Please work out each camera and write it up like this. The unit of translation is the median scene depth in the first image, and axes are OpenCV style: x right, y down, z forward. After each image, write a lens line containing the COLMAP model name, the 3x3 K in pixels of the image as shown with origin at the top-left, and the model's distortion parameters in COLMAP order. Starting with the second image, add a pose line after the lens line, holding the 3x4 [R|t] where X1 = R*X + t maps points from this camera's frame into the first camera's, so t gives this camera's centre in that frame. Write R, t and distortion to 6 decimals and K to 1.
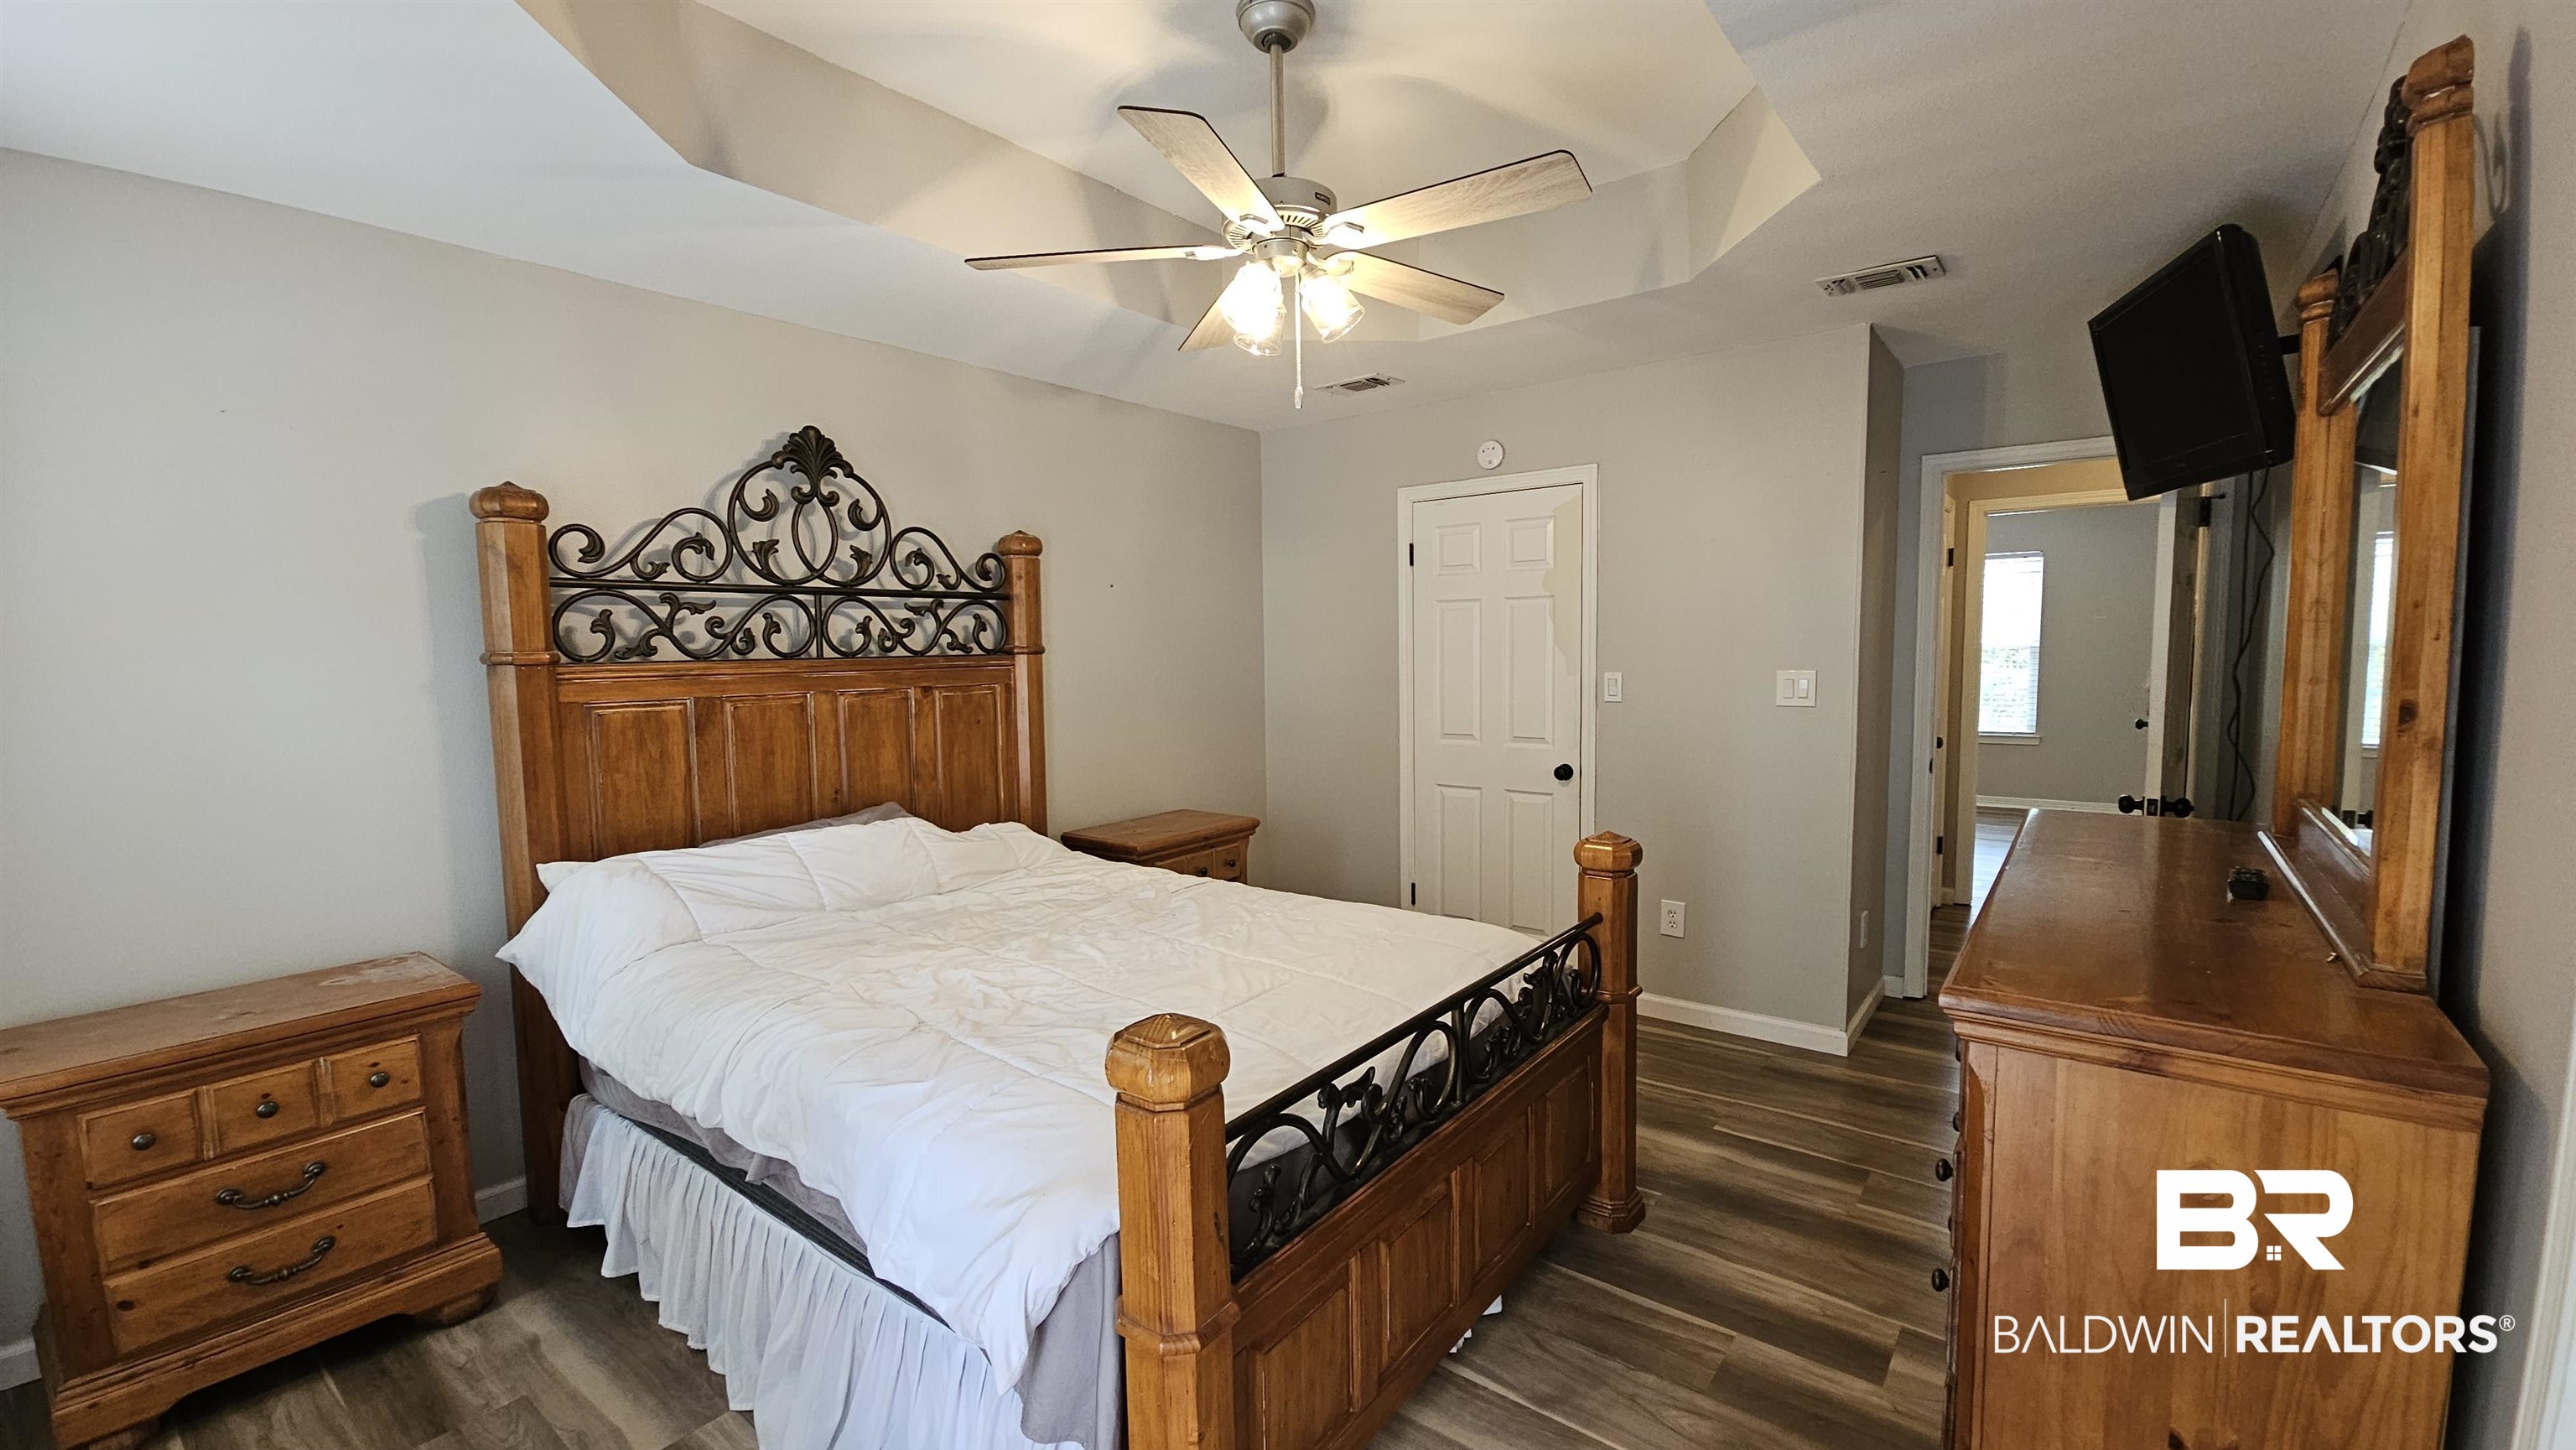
lens RADIAL K [[1049.6, 0, 1292.5], [0, 1049.6, 725.6], [0, 0, 1]] dist [0.006987, -0.004819]
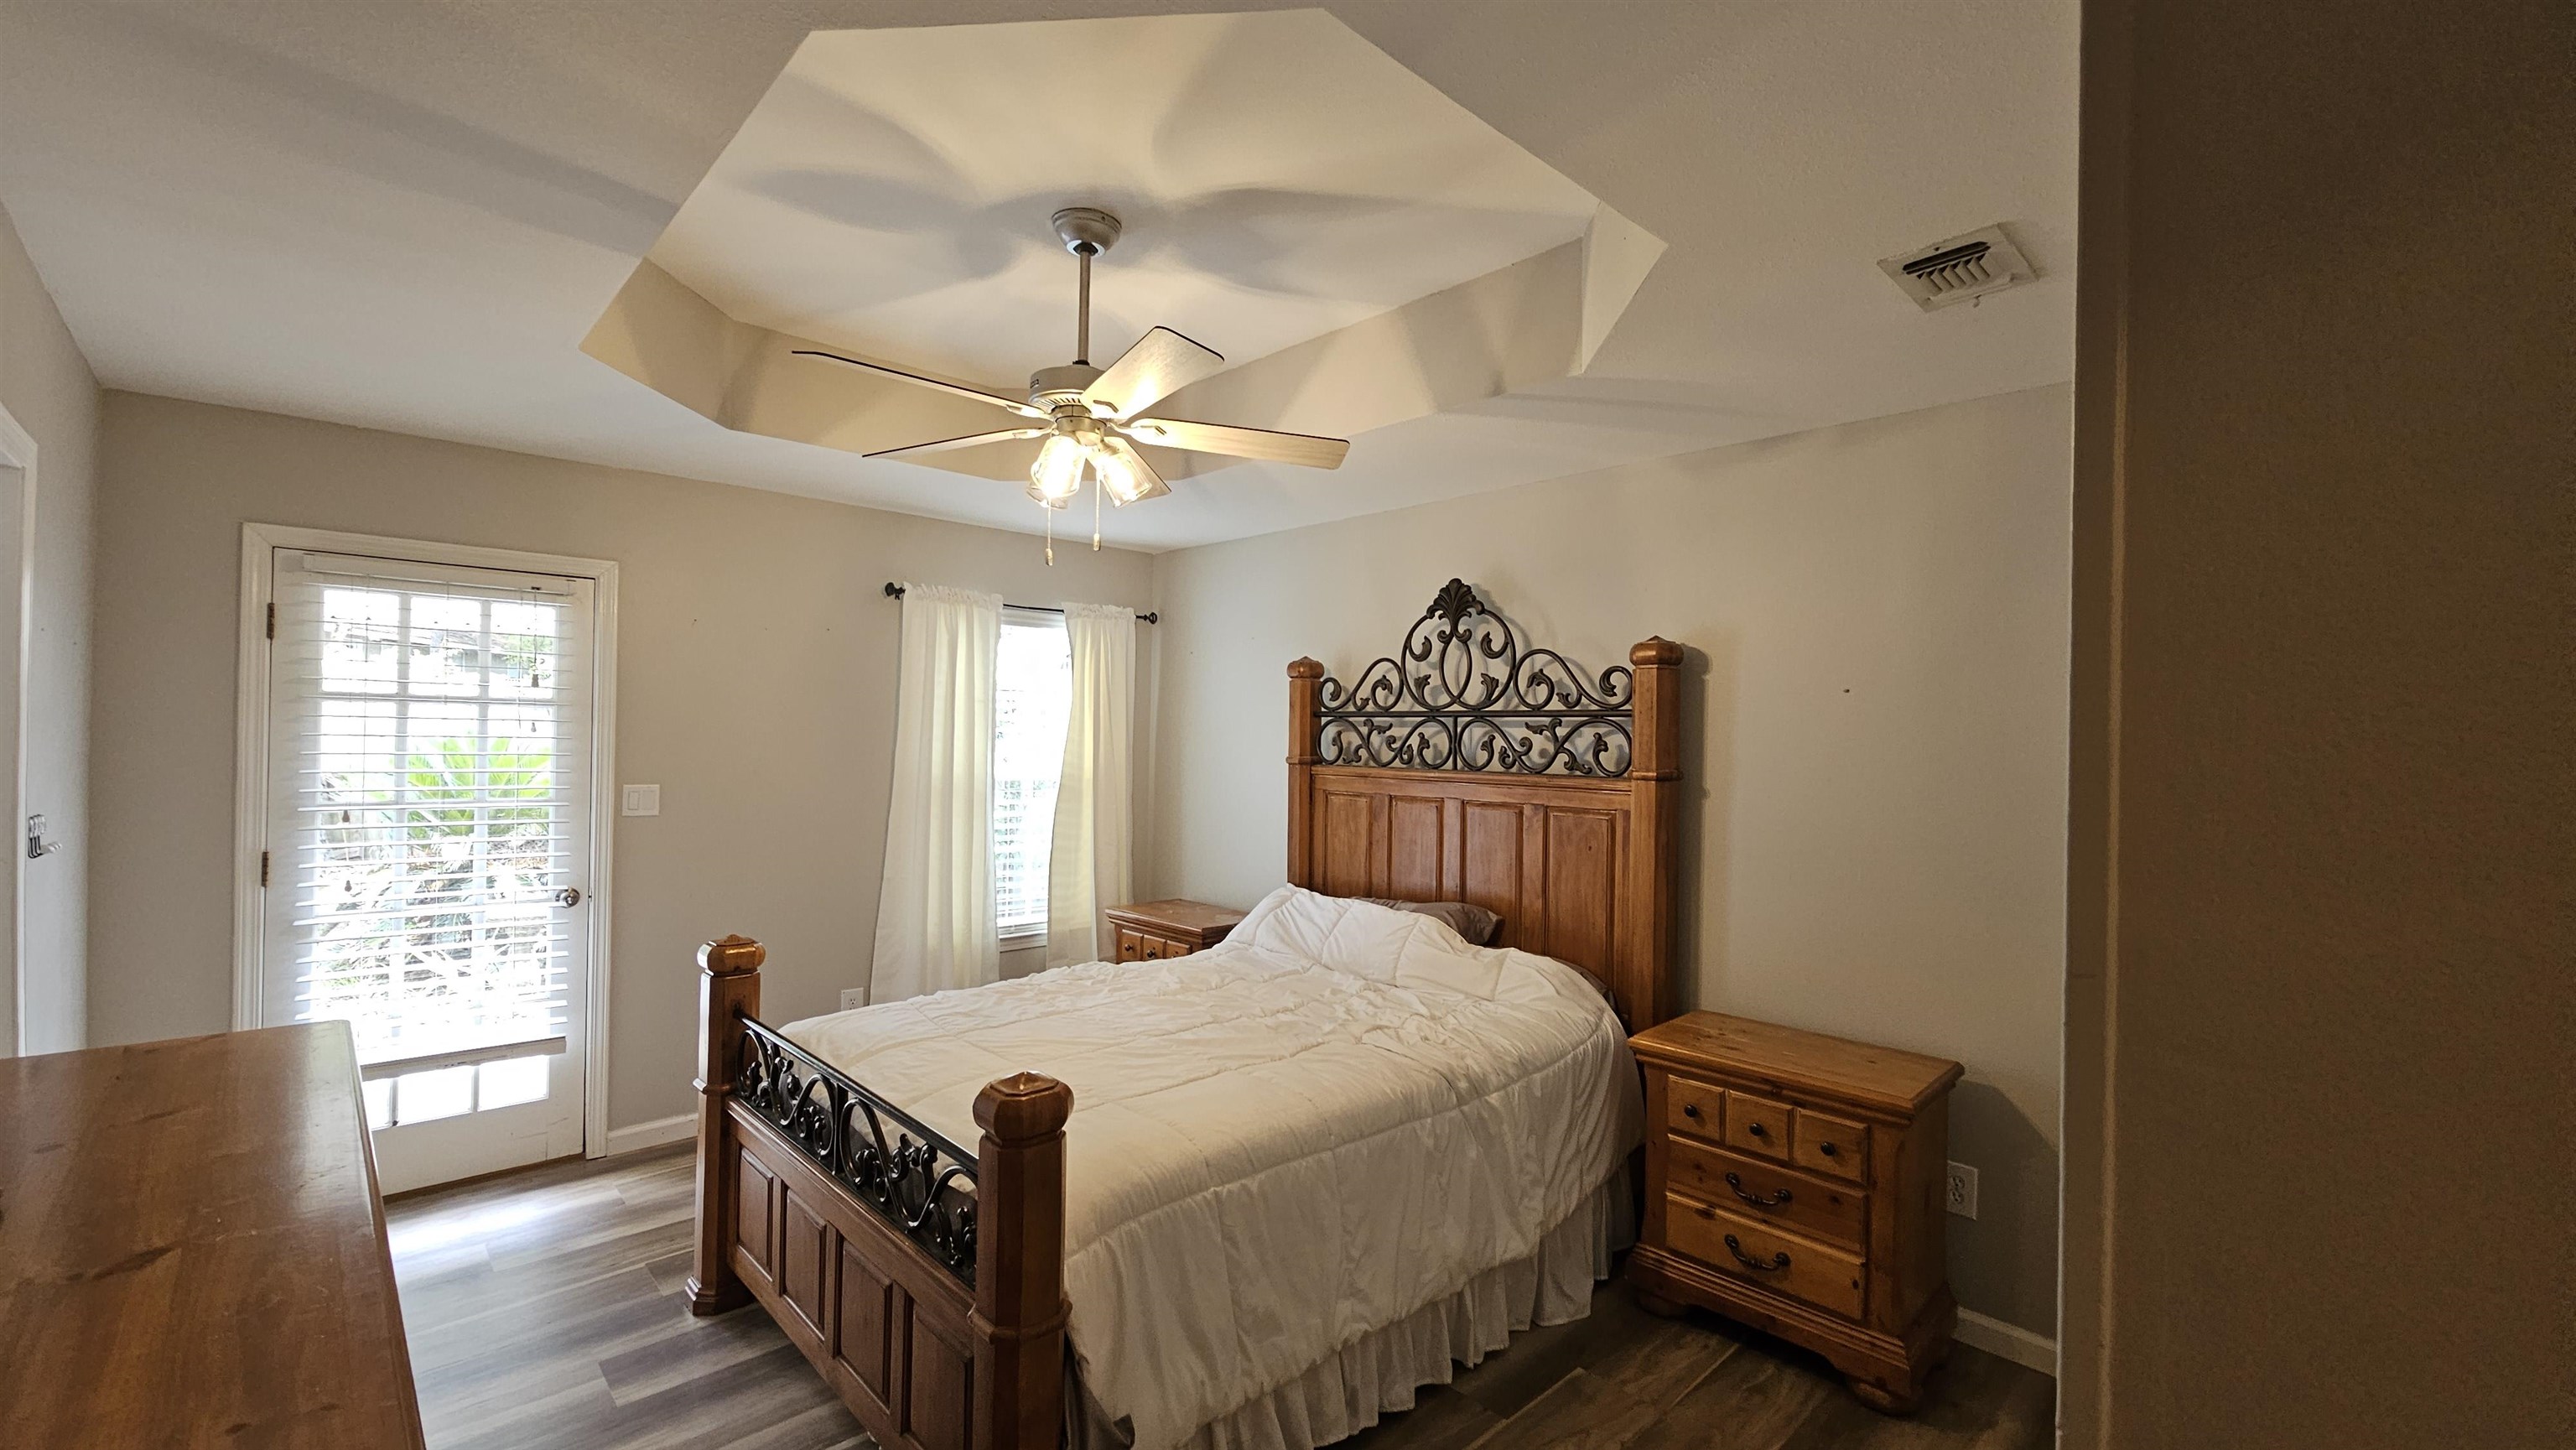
lens RADIAL K [[1049.6, 0, 1293.0], [0, 1049.6, 726.2], [0, 0, 1]] dist [0.006987, -0.004819]
pose [[-0.151080, 0.002238, -0.988519, 0.750765], [-0.094219, 0.995412, 0.016654, -0.116683], [0.984021, 0.095653, -0.150176, 0.998343]]
